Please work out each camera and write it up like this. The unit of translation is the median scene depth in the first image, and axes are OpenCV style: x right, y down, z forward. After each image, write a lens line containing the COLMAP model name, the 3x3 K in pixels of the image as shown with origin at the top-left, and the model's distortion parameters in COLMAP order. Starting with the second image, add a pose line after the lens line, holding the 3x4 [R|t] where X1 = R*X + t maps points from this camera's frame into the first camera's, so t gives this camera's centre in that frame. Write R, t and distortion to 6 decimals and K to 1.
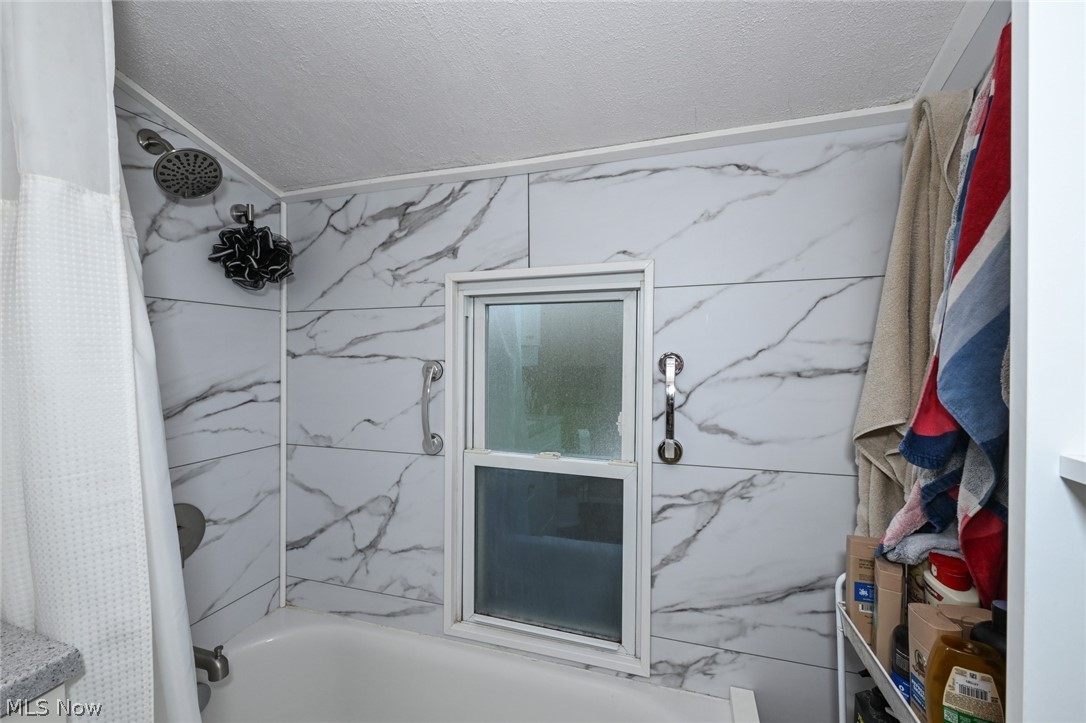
lens RADIAL K [[435.1, 0, 542.9], [0, 435.1, 357.5], [0, 0, 1]] dist [-0.002414, -0.000876]
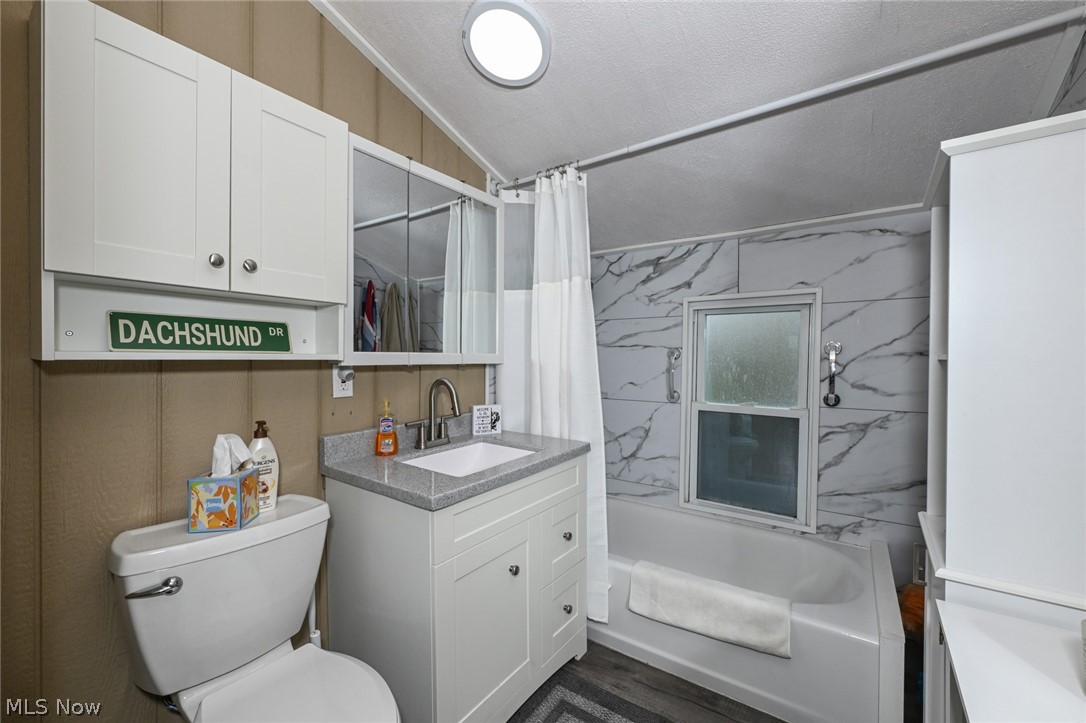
lens RADIAL K [[435.1, 0, 543.3], [0, 435.1, 362.9], [0, 0, 1]] dist [-0.002414, -0.000876]
pose [[0.955214, 0.015365, -0.295518, -0.244647], [-0.018543, 0.999796, -0.007956, 0.091705], [0.295335, 0.013079, 0.955304, -0.820947]]
